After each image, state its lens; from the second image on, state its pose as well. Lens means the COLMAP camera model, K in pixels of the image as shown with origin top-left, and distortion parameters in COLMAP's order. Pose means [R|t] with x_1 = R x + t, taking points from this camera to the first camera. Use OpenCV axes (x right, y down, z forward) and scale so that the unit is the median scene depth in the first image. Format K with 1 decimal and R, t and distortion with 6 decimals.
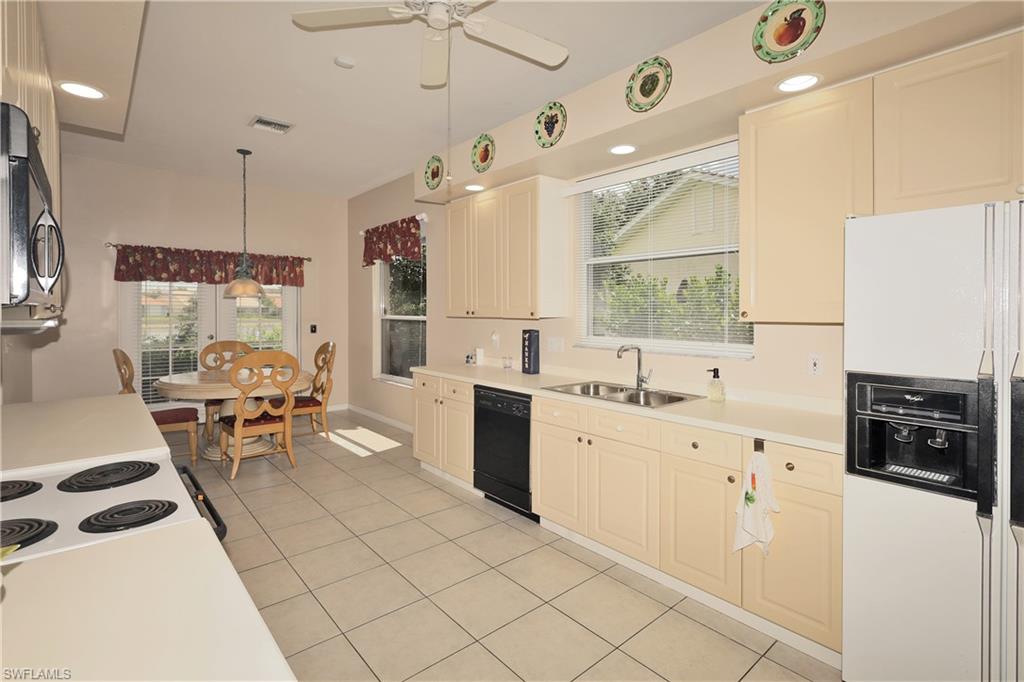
lens RADIAL K [[481.8, 0, 513.9], [0, 481.8, 311.5], [0, 0, 1]] dist [0.000076, -0.000155]
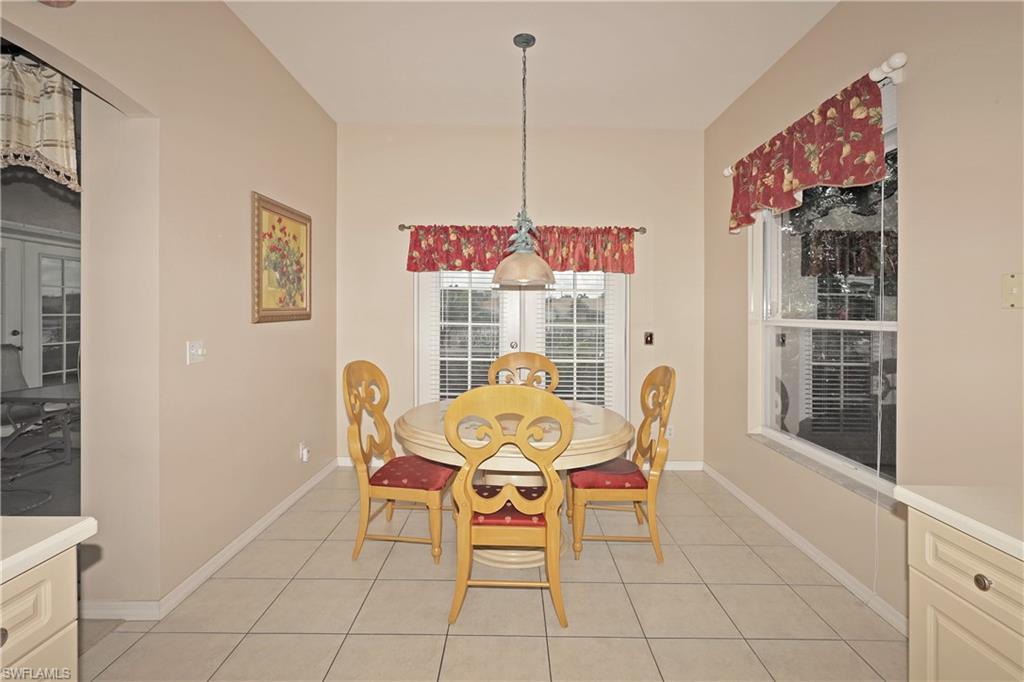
lens RADIAL K [[481.8, 0, 513.9], [0, 481.8, 311.5], [0, 0, 1]] dist [0.000076, -0.000155]
pose [[0.752556, 0.002264, -0.658524, -0.155582], [-0.008850, 0.999939, -0.006676, 0.007030], [0.658468, 0.010851, 0.752530, 0.482887]]
